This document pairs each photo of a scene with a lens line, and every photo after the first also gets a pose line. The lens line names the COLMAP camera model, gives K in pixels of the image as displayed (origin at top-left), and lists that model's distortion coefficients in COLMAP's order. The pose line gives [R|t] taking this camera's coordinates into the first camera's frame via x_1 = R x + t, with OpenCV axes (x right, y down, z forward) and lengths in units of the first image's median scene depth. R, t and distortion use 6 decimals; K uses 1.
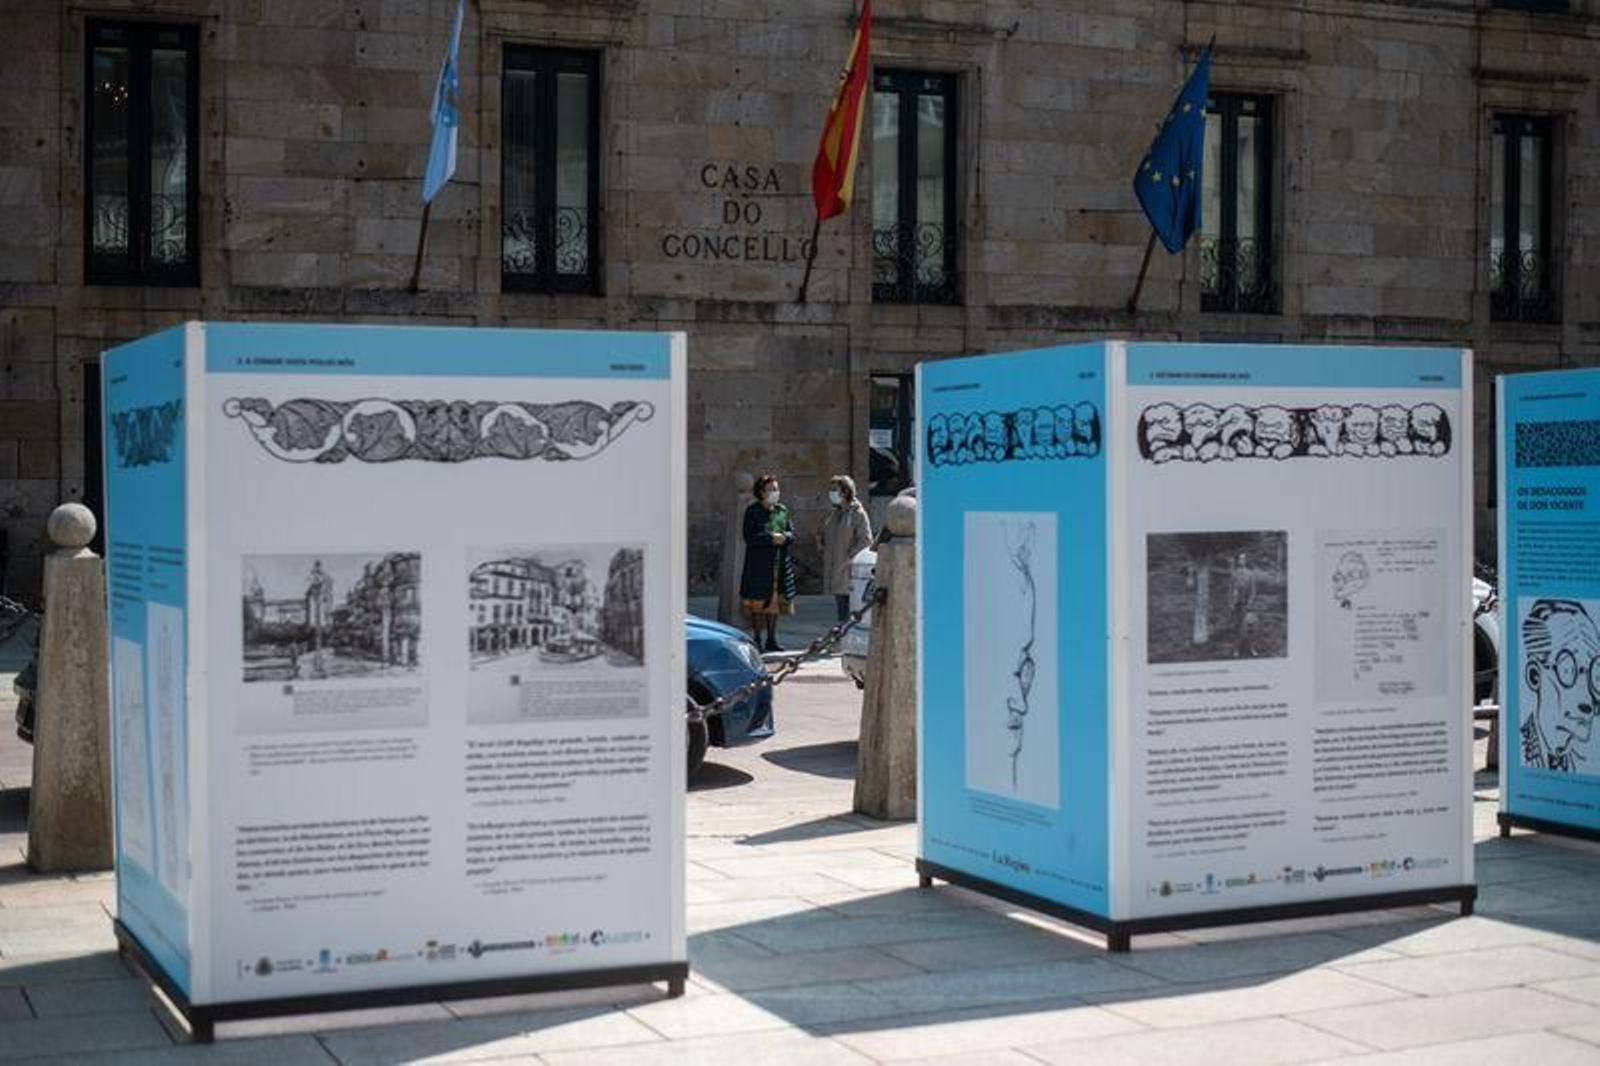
lens RADIAL K [[2350.1, 0, 800.0], [0, 2350.1, 533.0], [0, 0, 1]] dist [-0.112655, 0.061643]
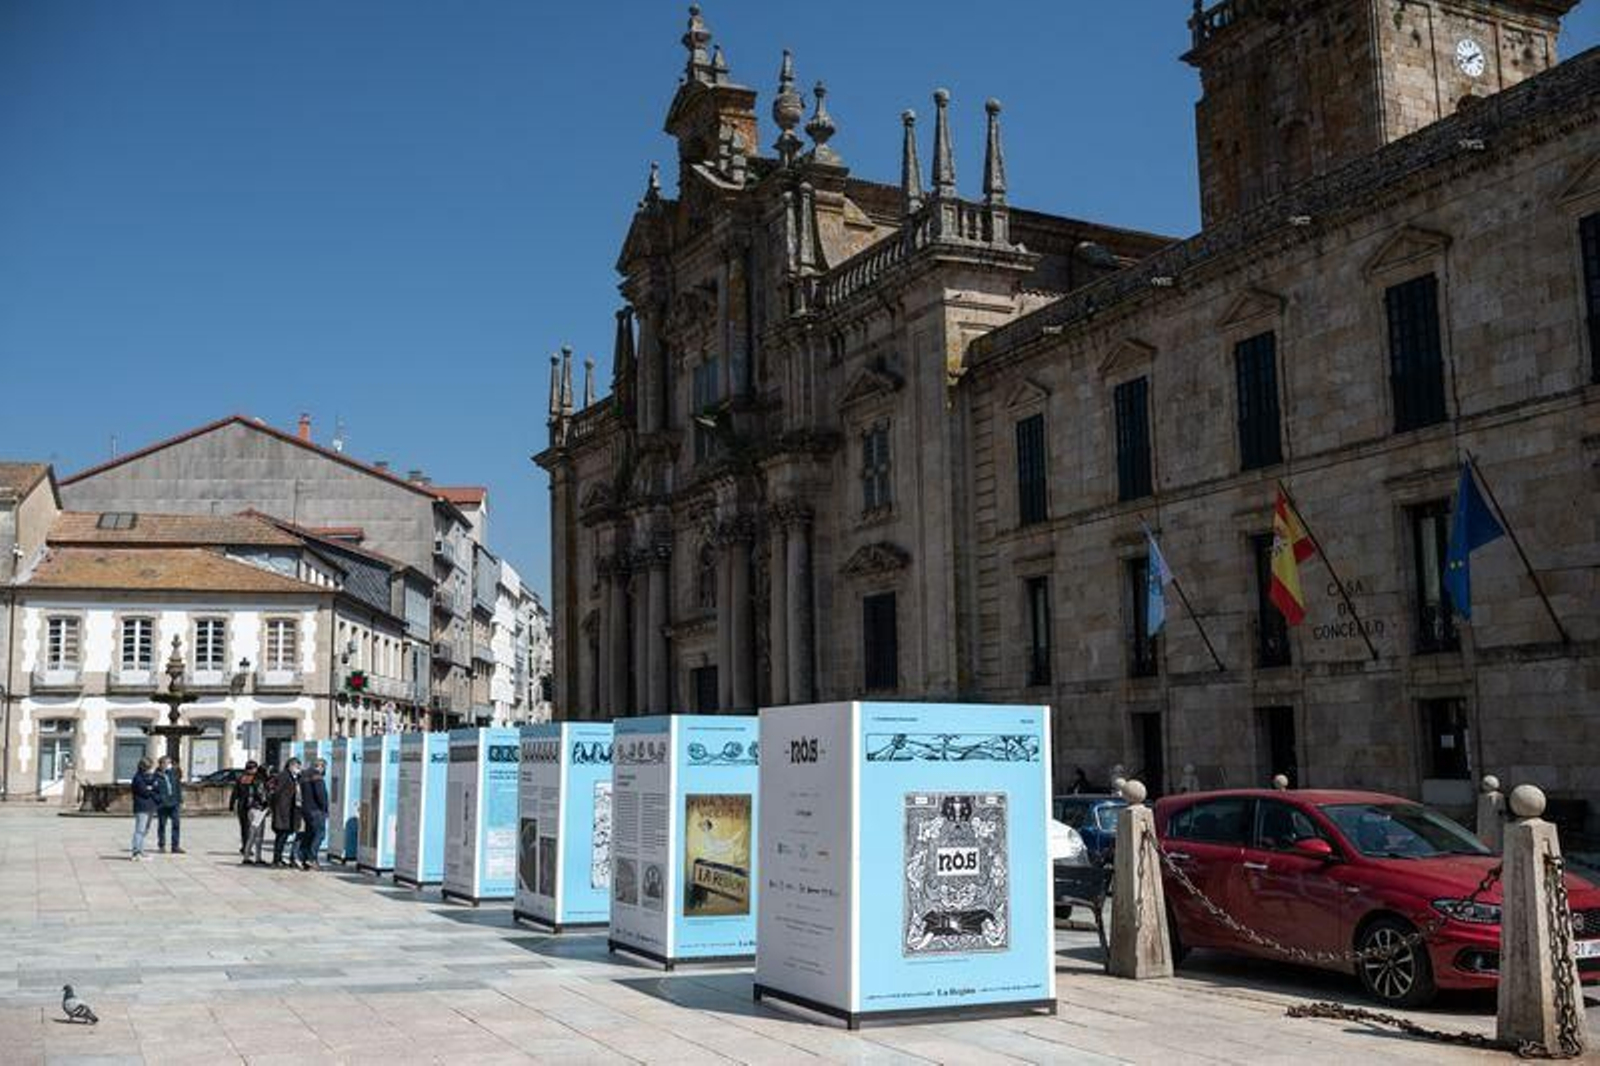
lens RADIAL K [[1592.4, 0, 708.3], [0, 1592.4, 581.5], [0, 0, 1]] dist [-0.035836, -0.000372]
pose [[-0.005374, -0.110639, -0.993846, 4.251246], [-0.025363, 0.993556, -0.110469, -0.068730], [0.999664, 0.024613, -0.008146, 2.081144]]
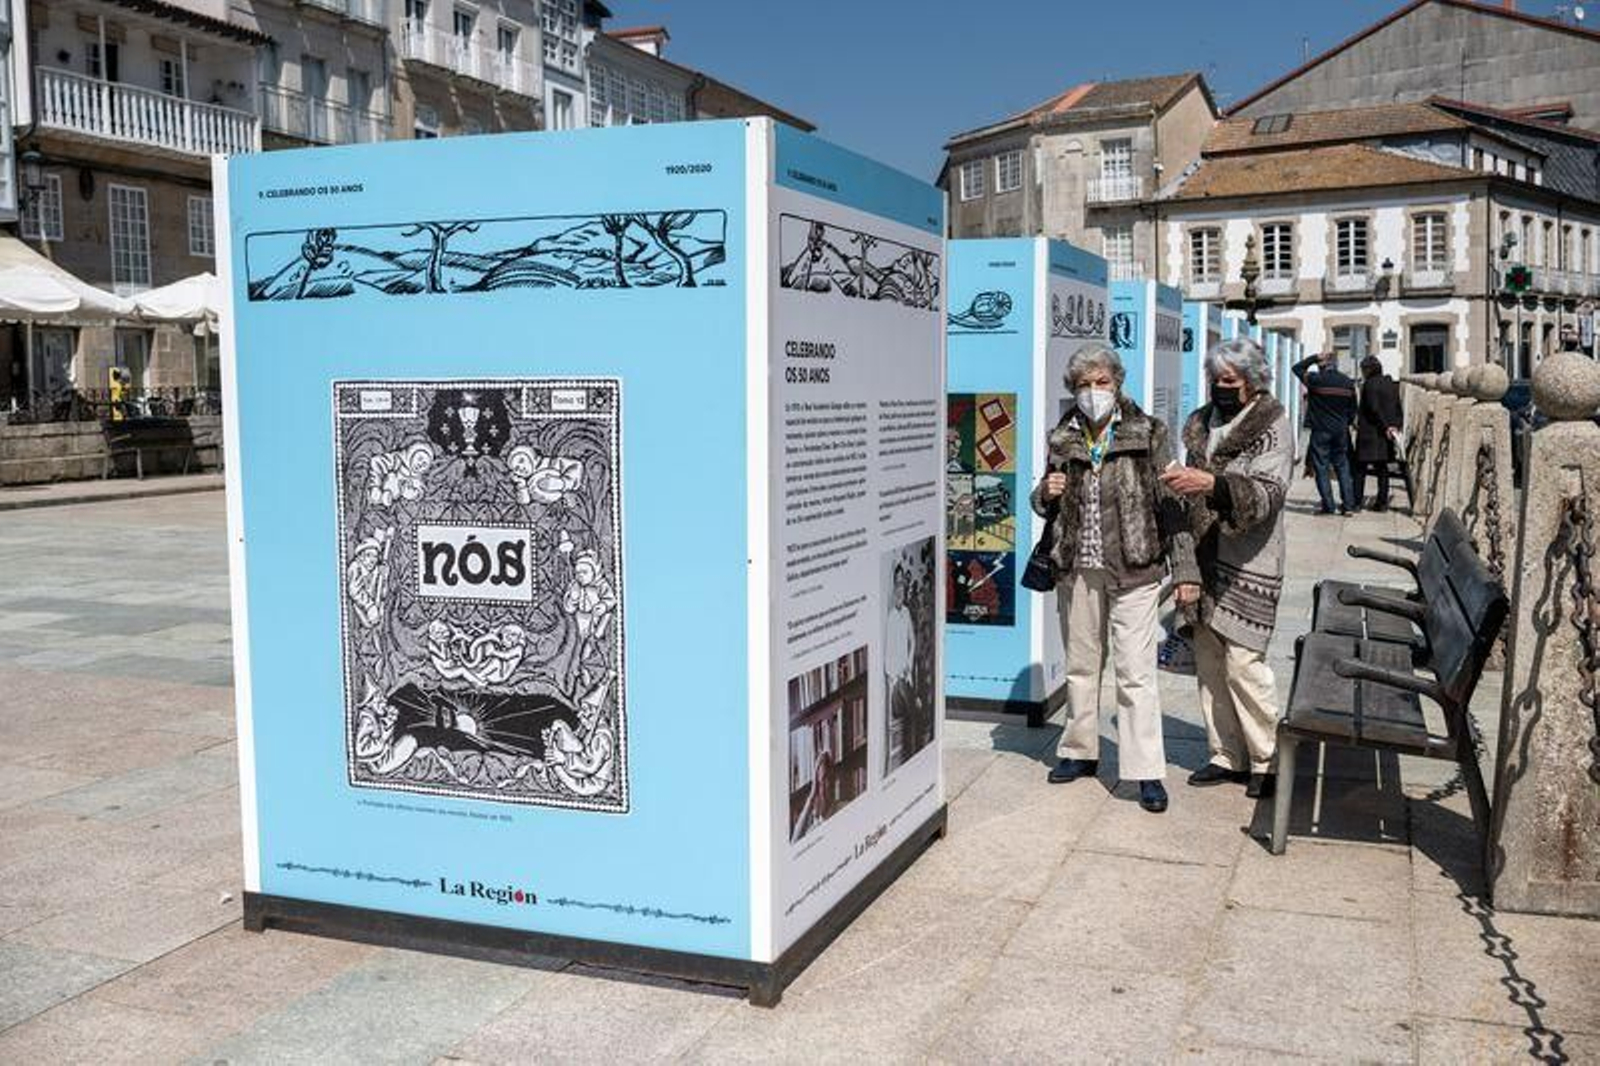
lens RADIAL K [[1520.8, 0, 800.0], [0, 1520.8, 533.0], [0, 0, 1]] dist [-0.022067, -0.020259]
pose [[-0.688414, 0.081001, -0.720781, 3.064627], [-0.005854, 0.993092, 0.117193, -0.052397], [0.725295, 0.084897, -0.683184, 2.745378]]
